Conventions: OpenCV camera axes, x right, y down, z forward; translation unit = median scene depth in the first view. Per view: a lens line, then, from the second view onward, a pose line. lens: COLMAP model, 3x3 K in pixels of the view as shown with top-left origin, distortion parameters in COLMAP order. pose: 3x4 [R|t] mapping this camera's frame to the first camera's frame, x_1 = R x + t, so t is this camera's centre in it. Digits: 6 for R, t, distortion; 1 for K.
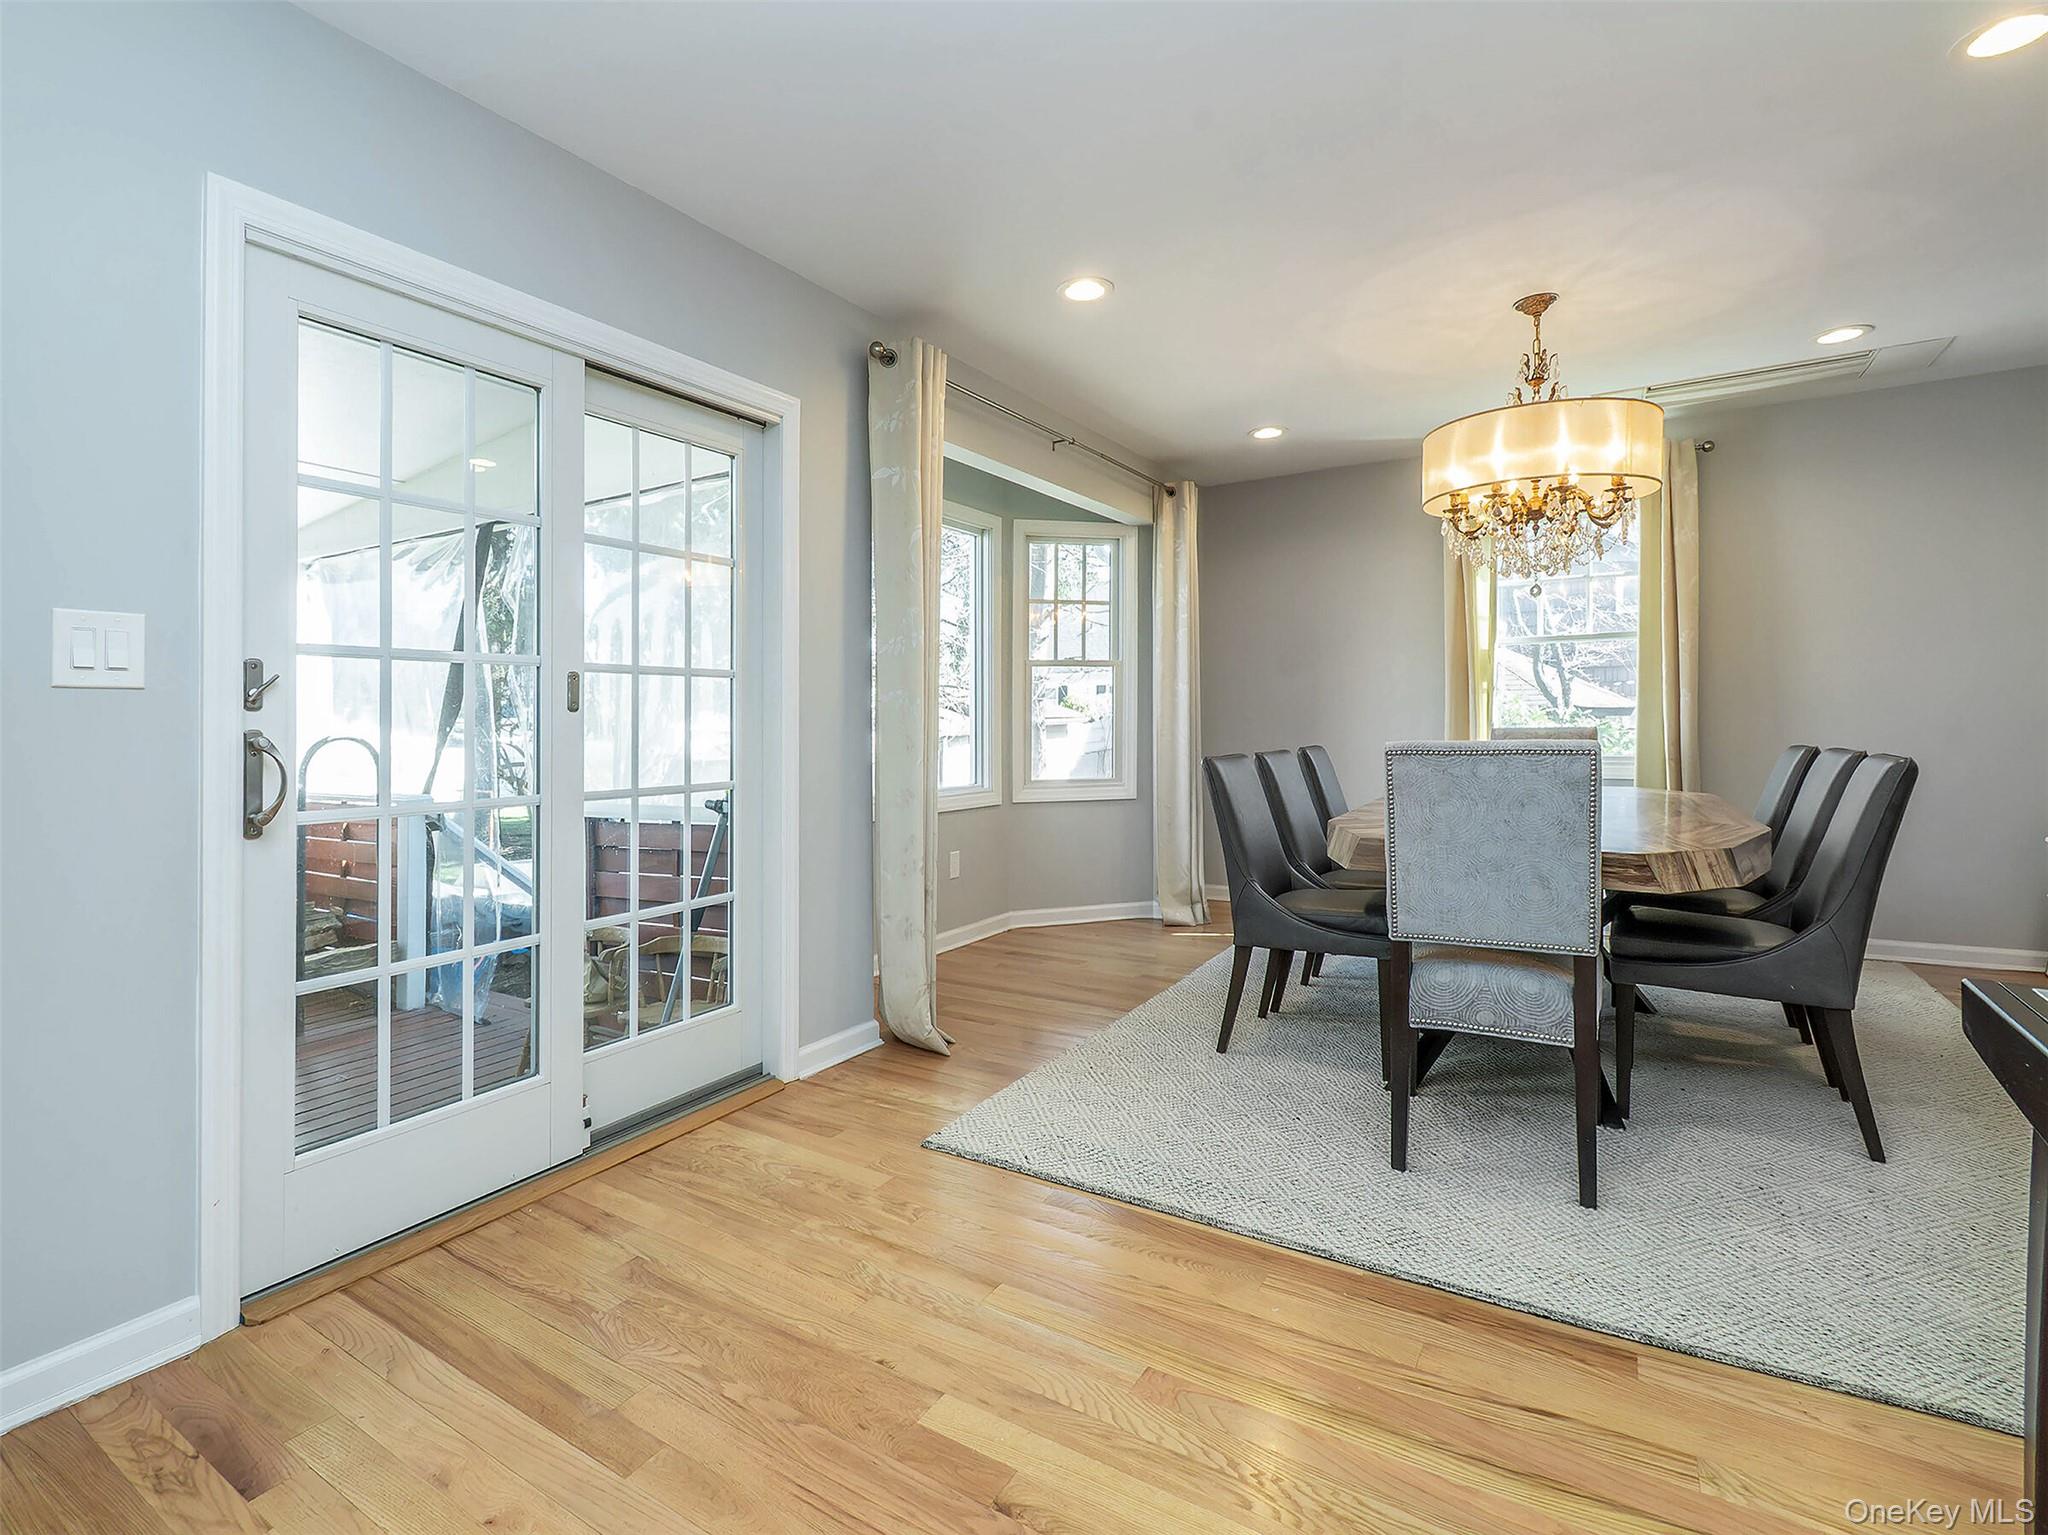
lens RADIAL K [[1046.2, 0, 1023.2], [0, 1046.2, 726.5], [0, 0, 1]] dist [-0.000584, -0.000056]
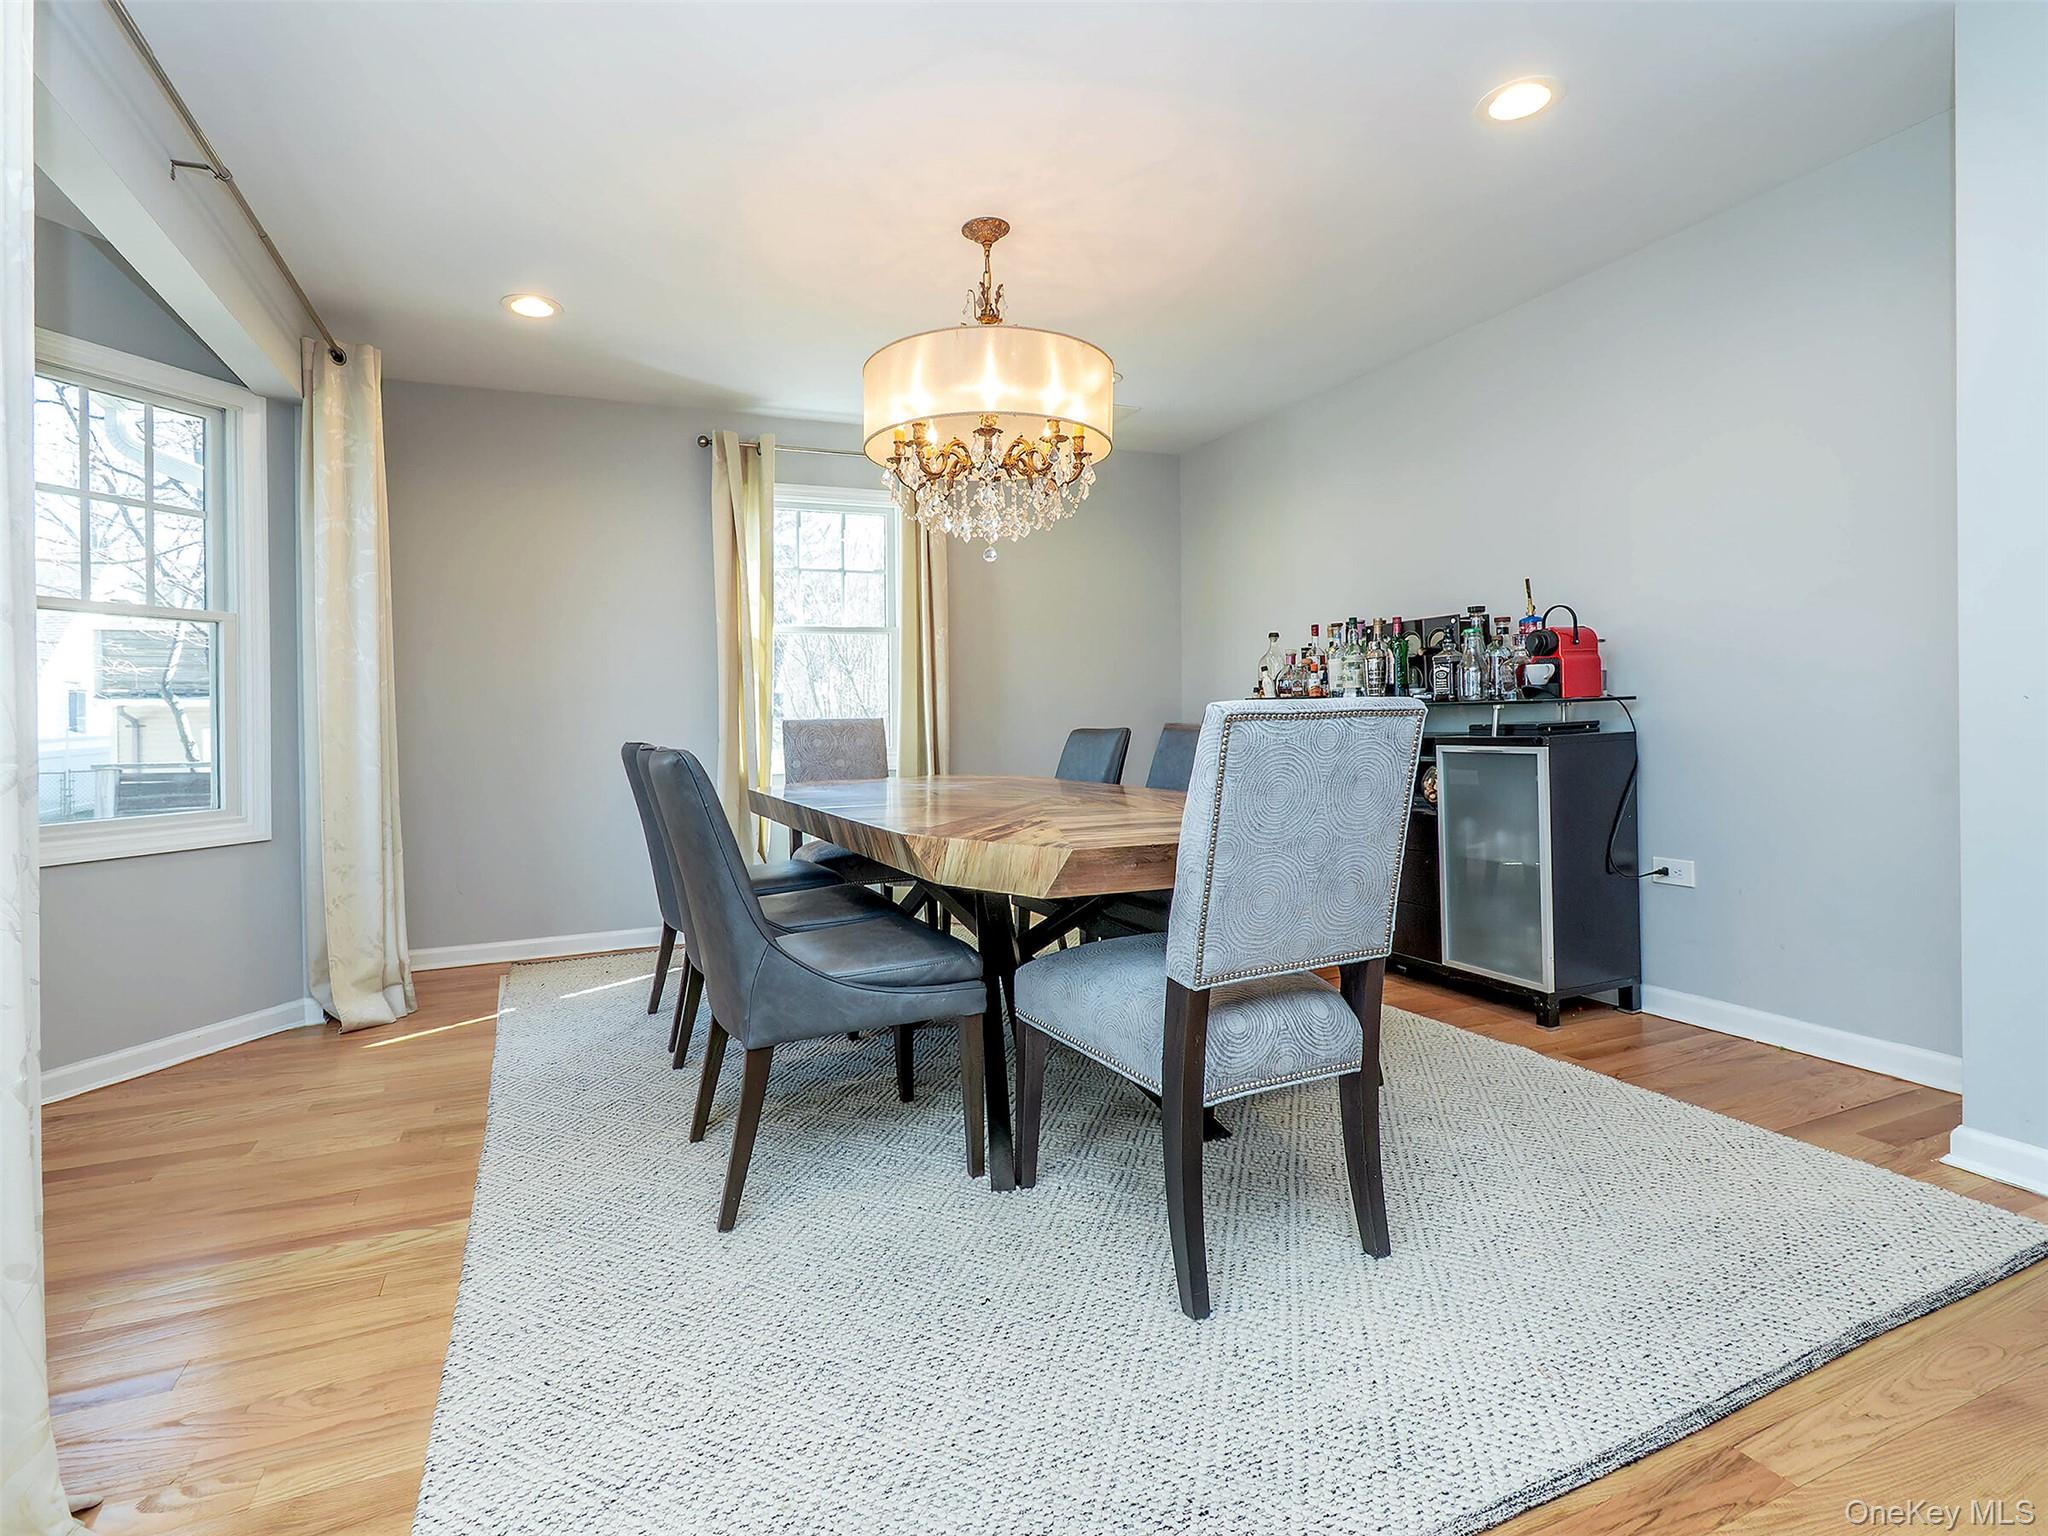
lens RADIAL K [[925.8, 0, 1021.3], [0, 925.8, 754.4], [0, 0, 1]] dist [-0.002265, -0.000155]
pose [[0.568374, -0.022831, 0.822454, -0.101242], [0.015101, 0.999736, 0.017317, 0.017731], [-0.822632, 0.002577, 0.568568, 0.366228]]
